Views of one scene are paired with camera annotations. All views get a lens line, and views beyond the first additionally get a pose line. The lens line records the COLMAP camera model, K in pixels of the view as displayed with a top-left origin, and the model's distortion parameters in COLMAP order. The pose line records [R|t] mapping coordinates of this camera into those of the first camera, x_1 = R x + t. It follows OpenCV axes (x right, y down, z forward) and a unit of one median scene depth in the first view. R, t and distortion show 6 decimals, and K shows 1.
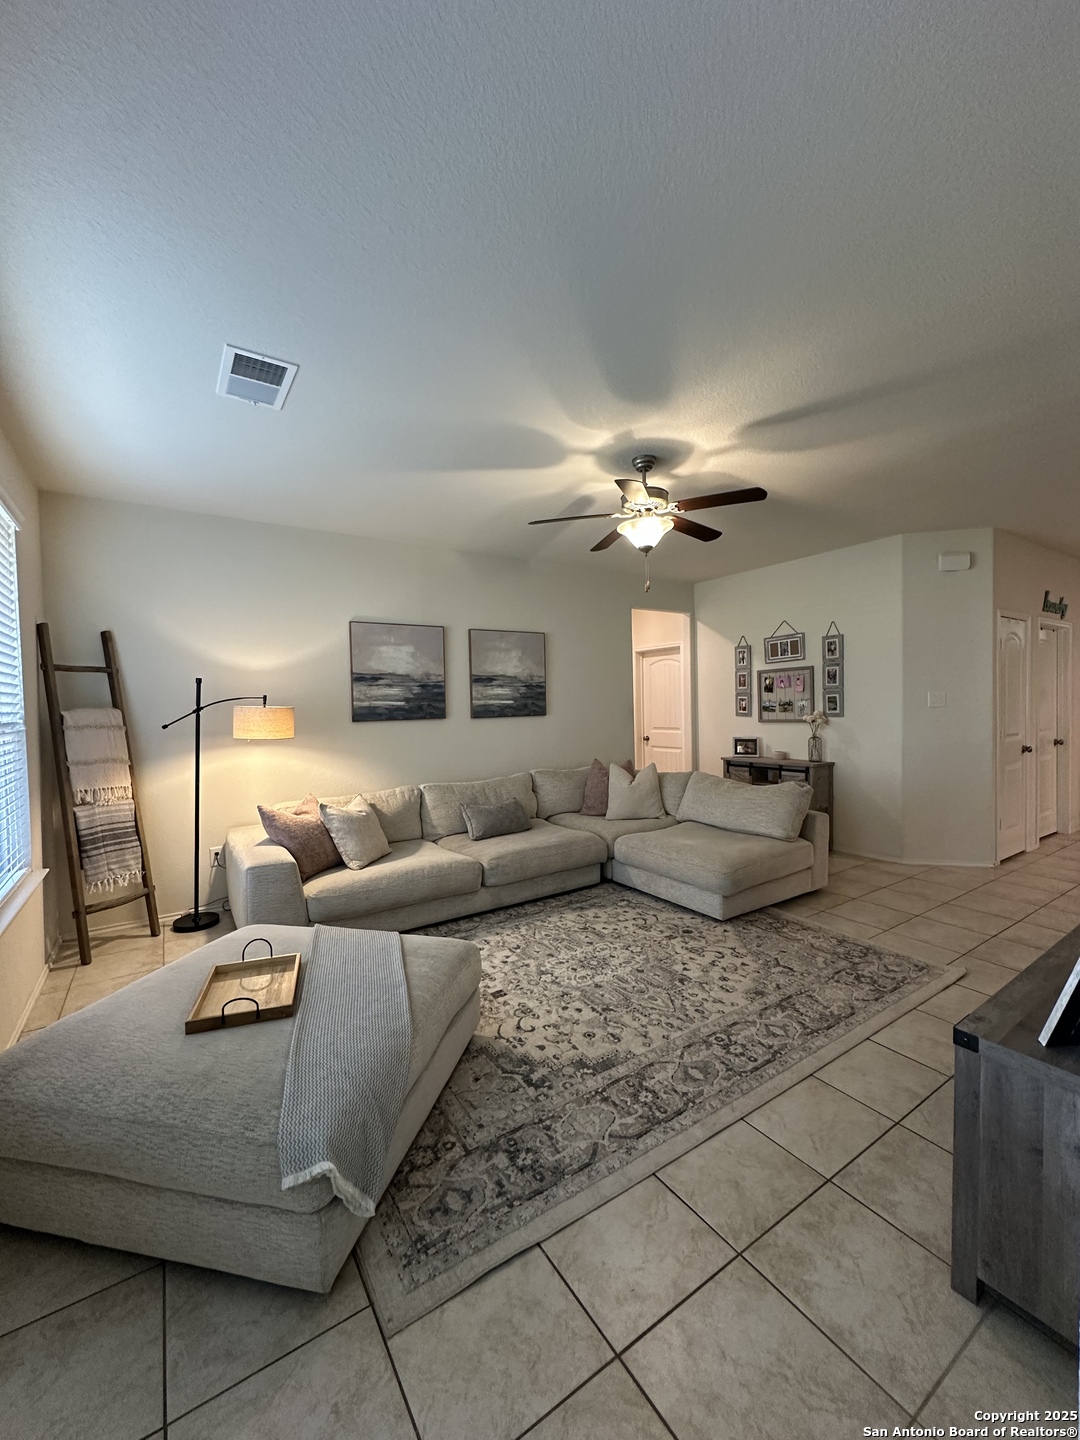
lens RADIAL K [[573.7, 0, 541.6], [0, 573.7, 721.2], [0, 0, 1]] dist [-0.004309, 0.000373]
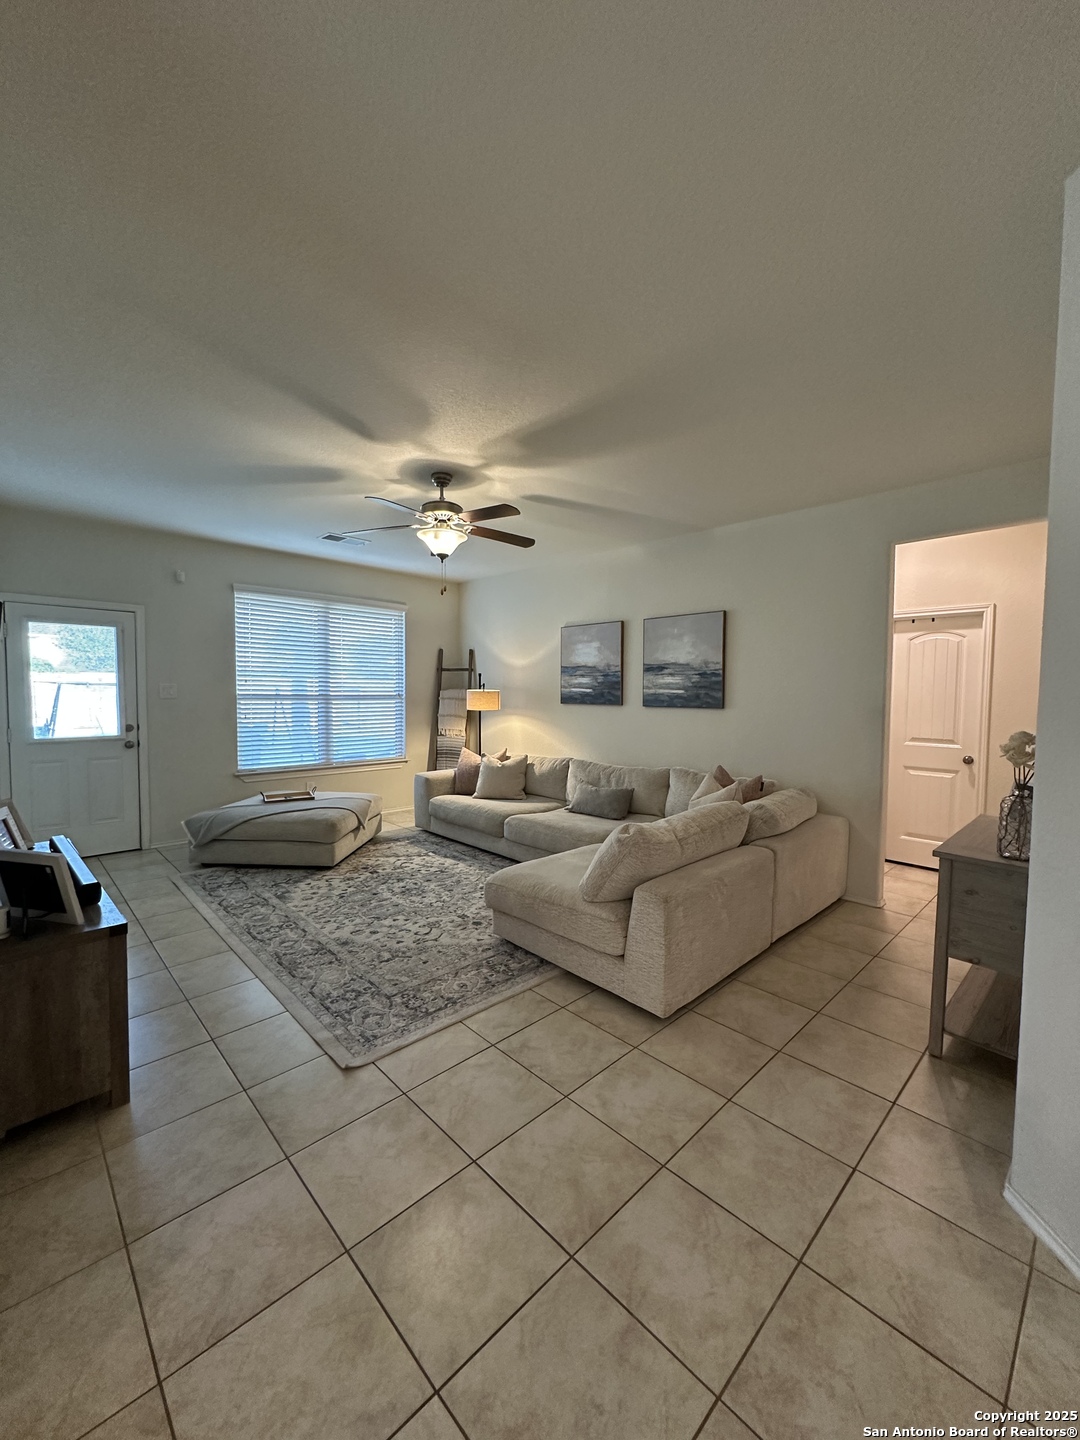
lens RADIAL K [[573.7, 0, 541.6], [0, 573.7, 721.2], [0, 0, 1]] dist [-0.004309, 0.000373]
pose [[0.183651, 0.074333, -0.980177, 1.286160], [-0.043608, 0.996771, 0.067421, -0.060802], [0.982024, 0.030362, 0.186299, 0.953692]]
